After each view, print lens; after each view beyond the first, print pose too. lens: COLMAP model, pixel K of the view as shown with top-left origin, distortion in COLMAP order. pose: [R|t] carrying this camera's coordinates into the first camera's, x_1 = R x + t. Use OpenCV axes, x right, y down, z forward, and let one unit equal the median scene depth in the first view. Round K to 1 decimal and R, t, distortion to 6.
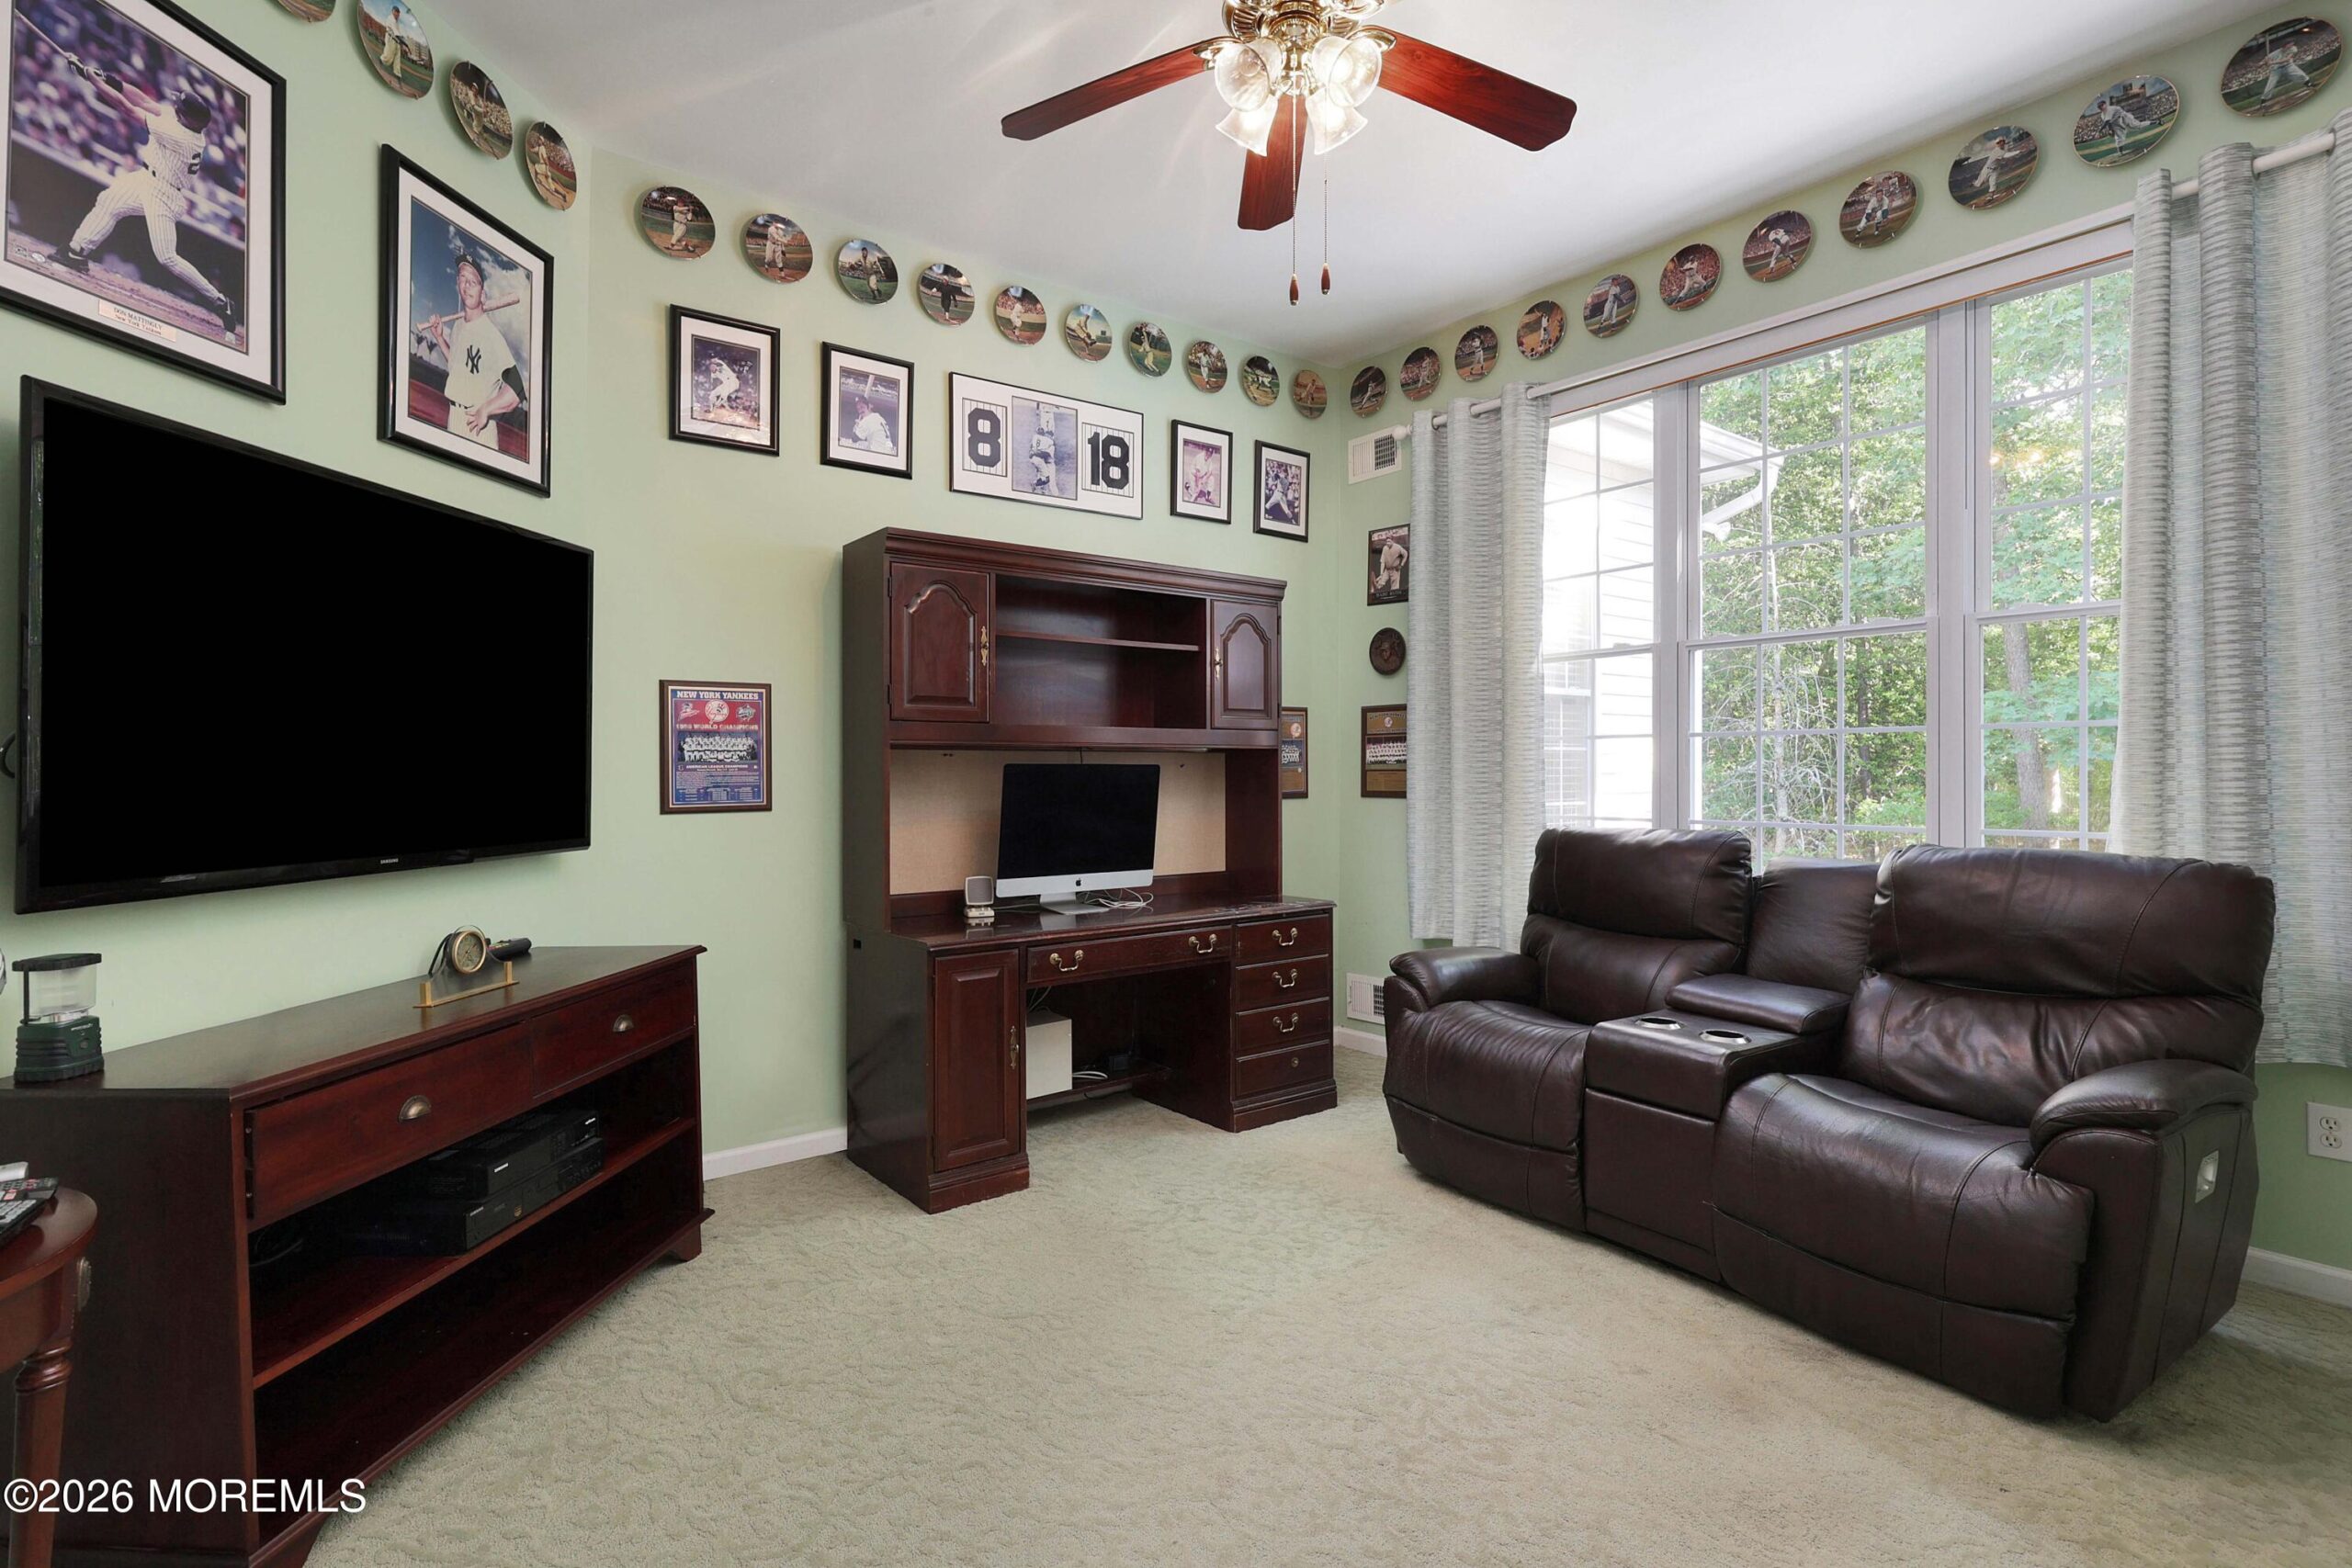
lens RADIAL K [[1147.0, 0, 1172.2], [0, 1147.0, 780.1], [0, 0, 1]] dist [0.017697, -0.000844]
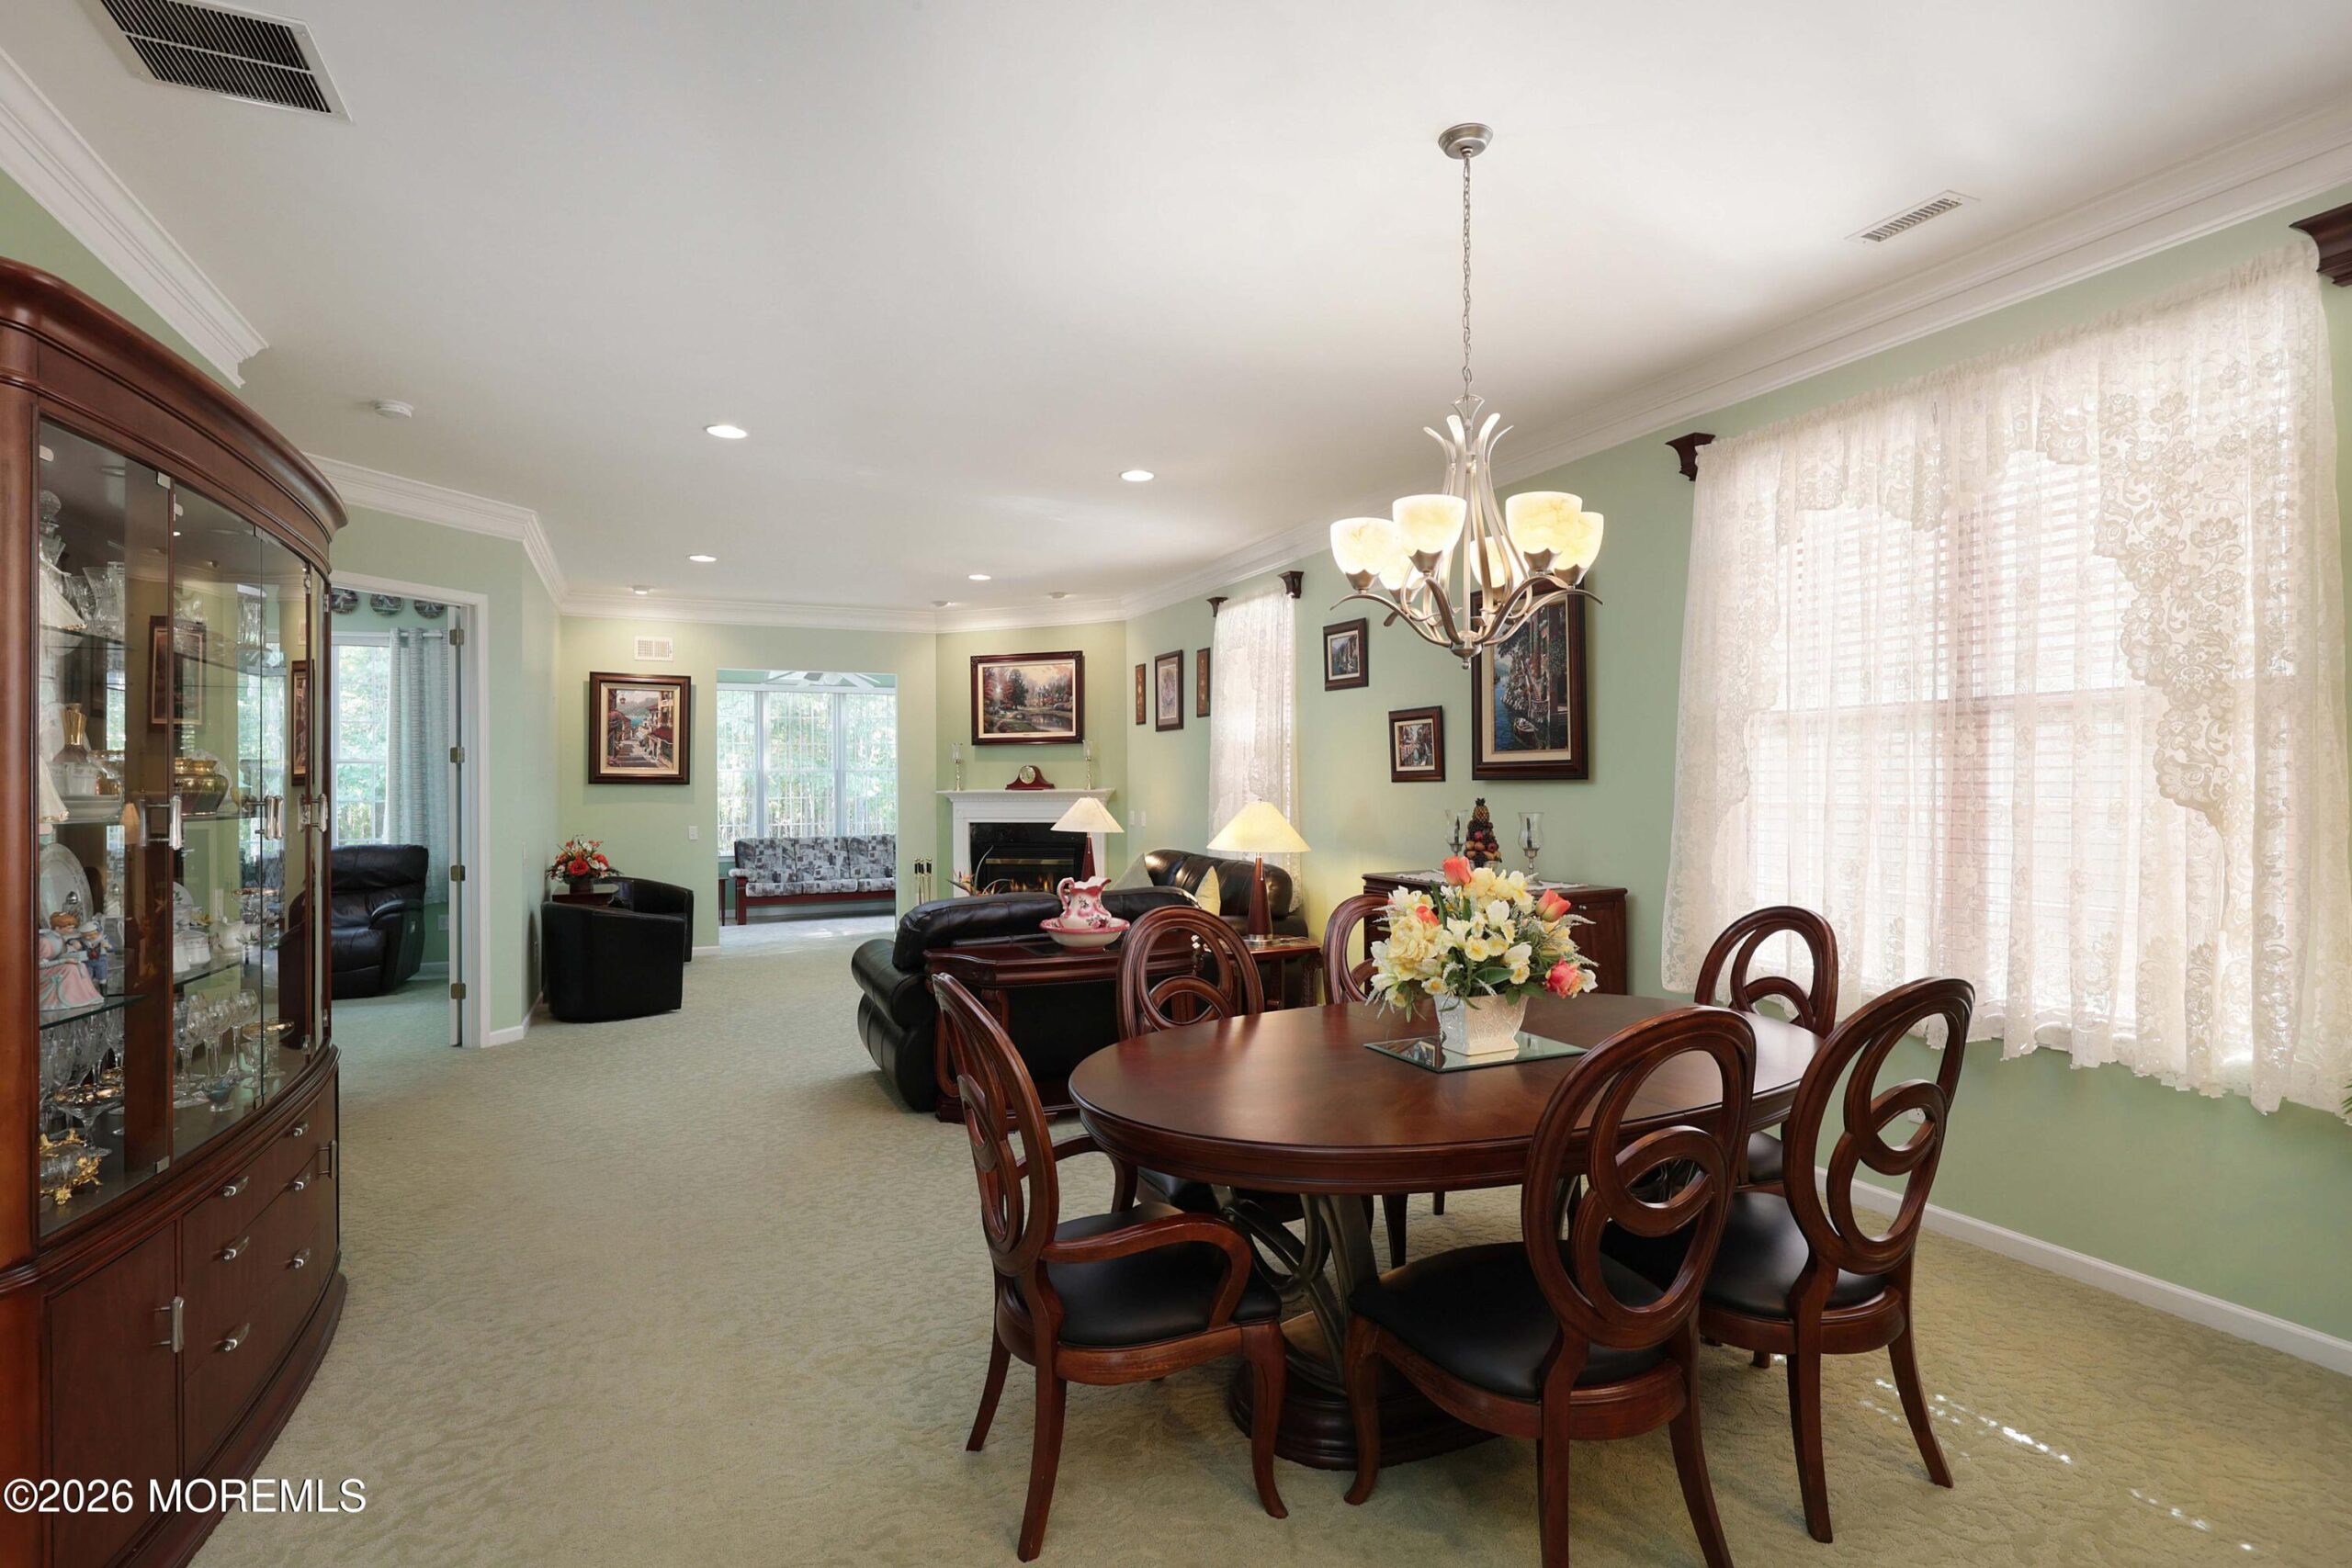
lens RADIAL K [[1147.0, 0, 1165.6], [0, 1147.0, 782.7], [0, 0, 1]] dist [0.017697, -0.000844]
pose [[0.248460, 0.001112, 0.968642, -1.728851], [-0.000488, 0.999999, -0.001023, -0.101582], [-0.968642, -0.000218, 0.248460, -1.859390]]
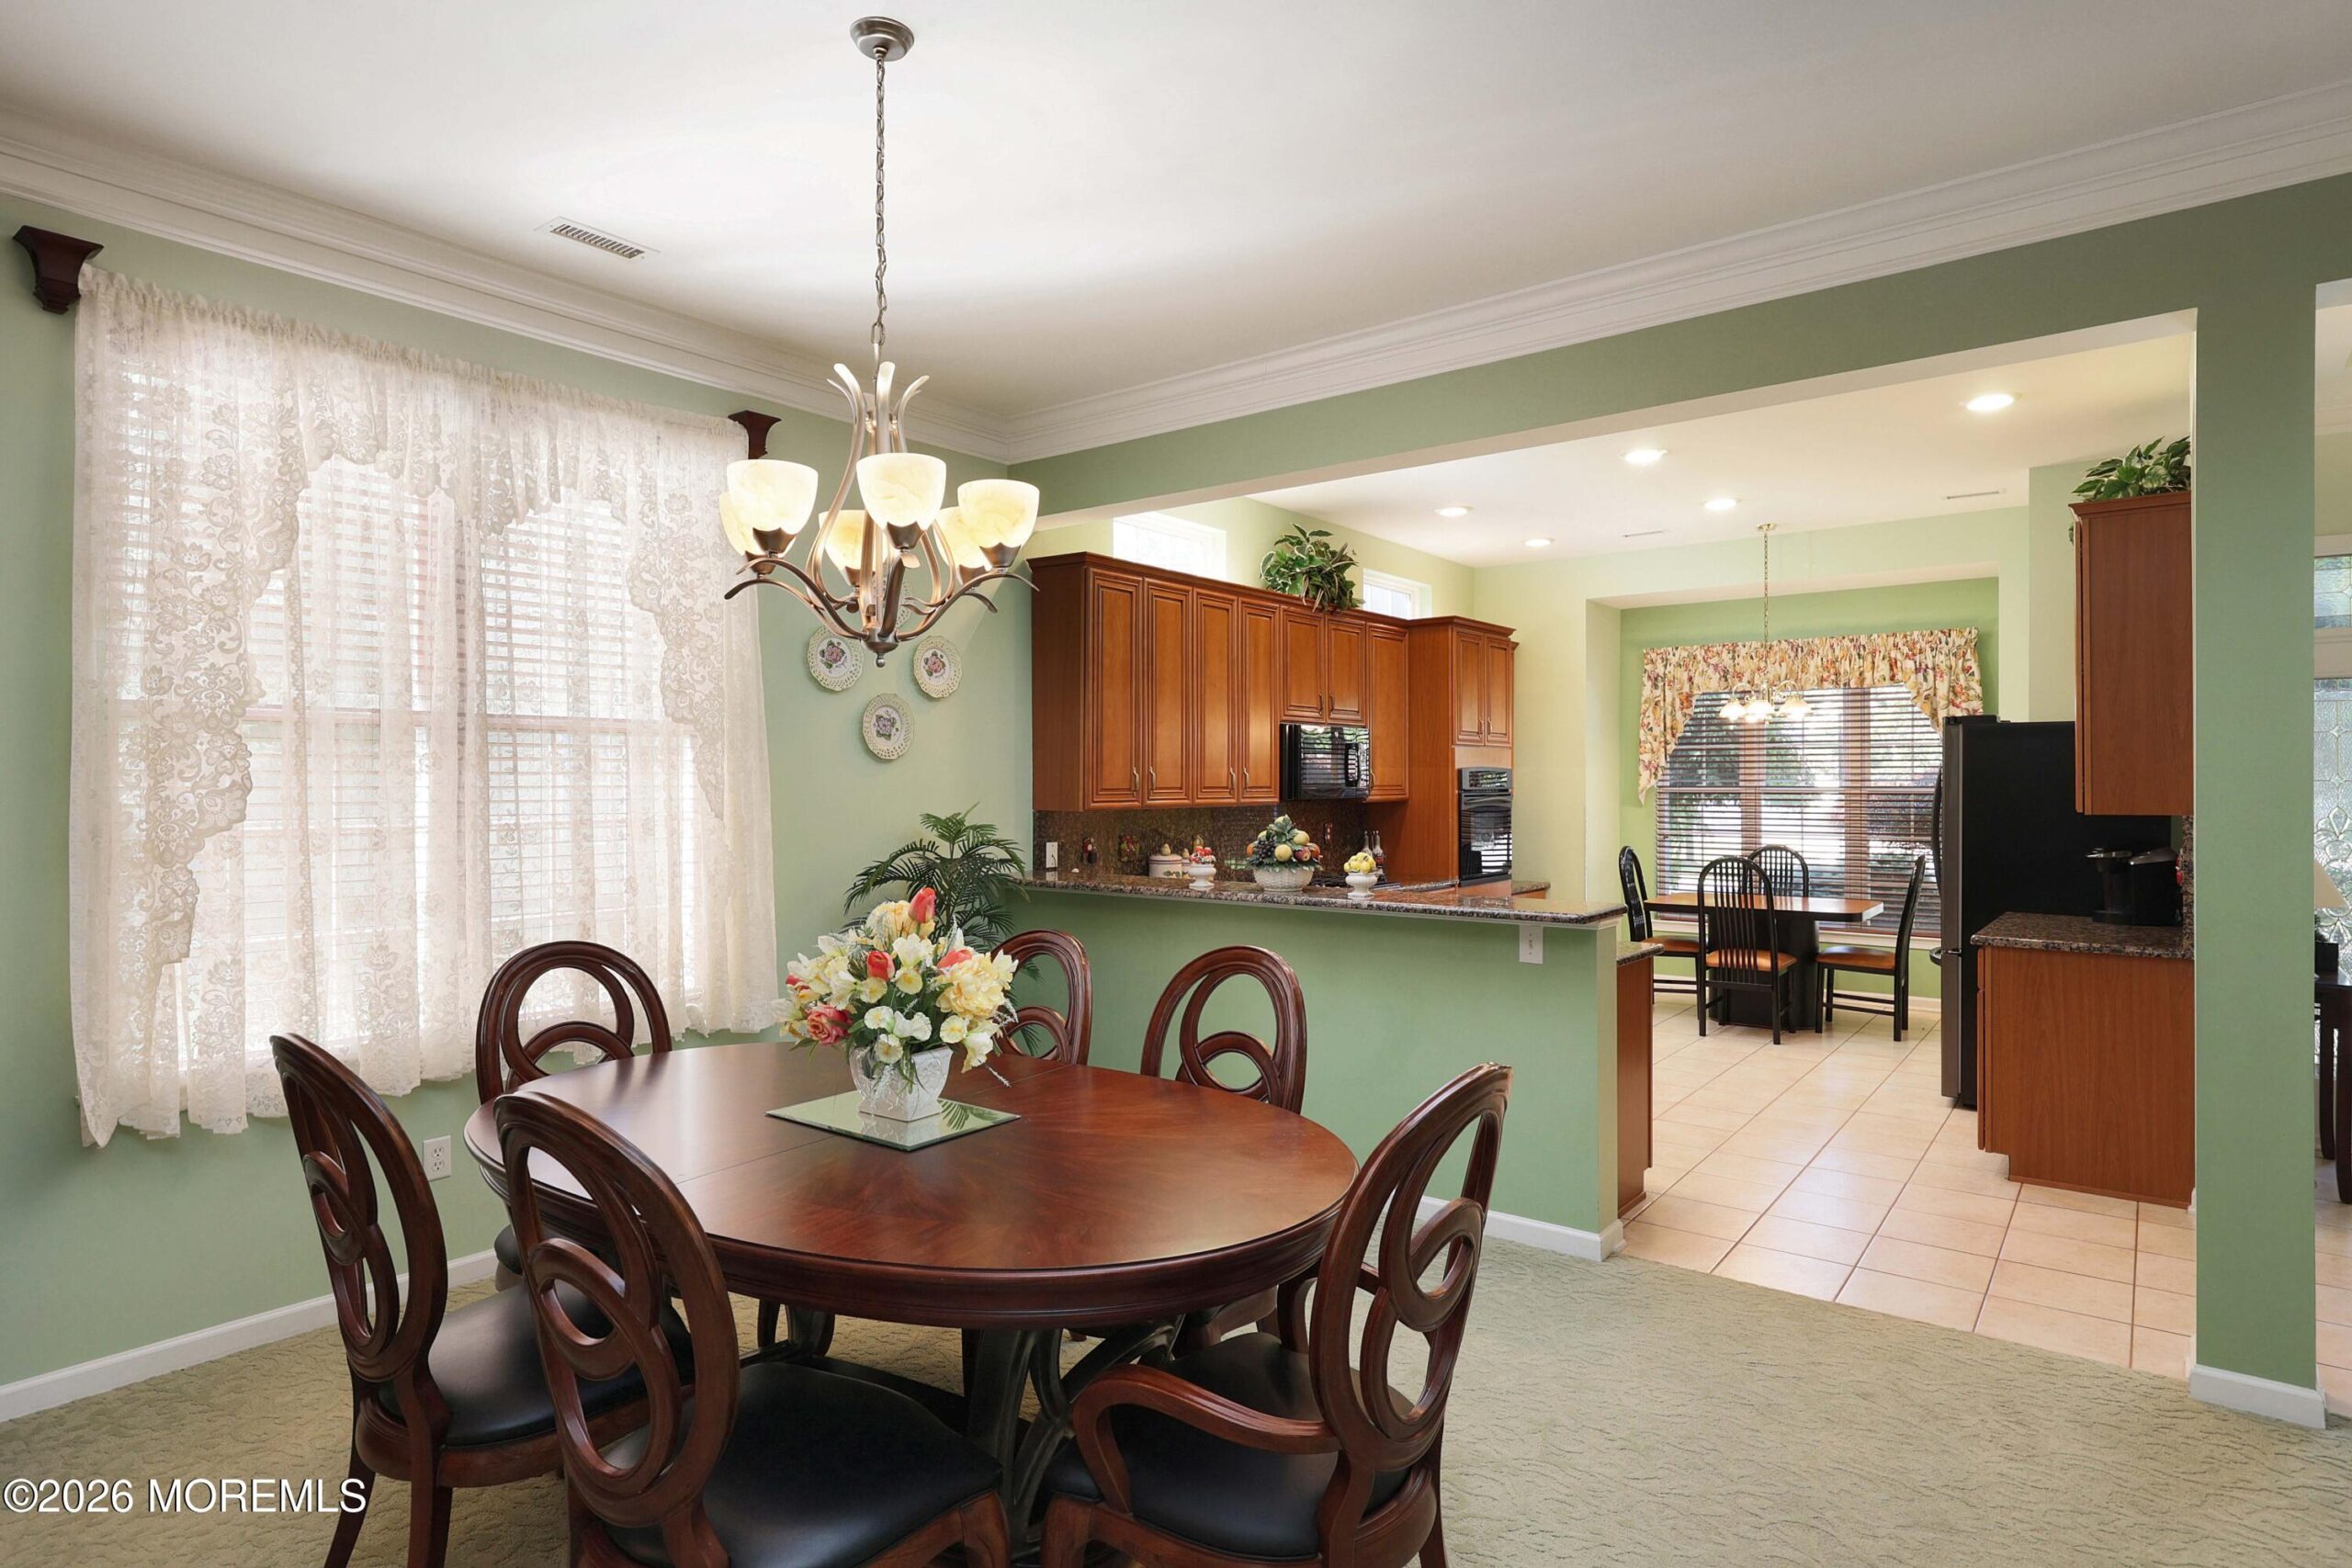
lens RADIAL K [[1268.5, 0, 1175.1], [0, 1268.5, 795.1], [0, 0, 1]] dist [0.014545, -0.005782]
pose [[-0.970705, 0.007061, -0.240171, -0.592575], [0.006416, 0.999973, 0.003466, -0.110215], [0.240189, 0.001824, -0.970724, -0.839293]]
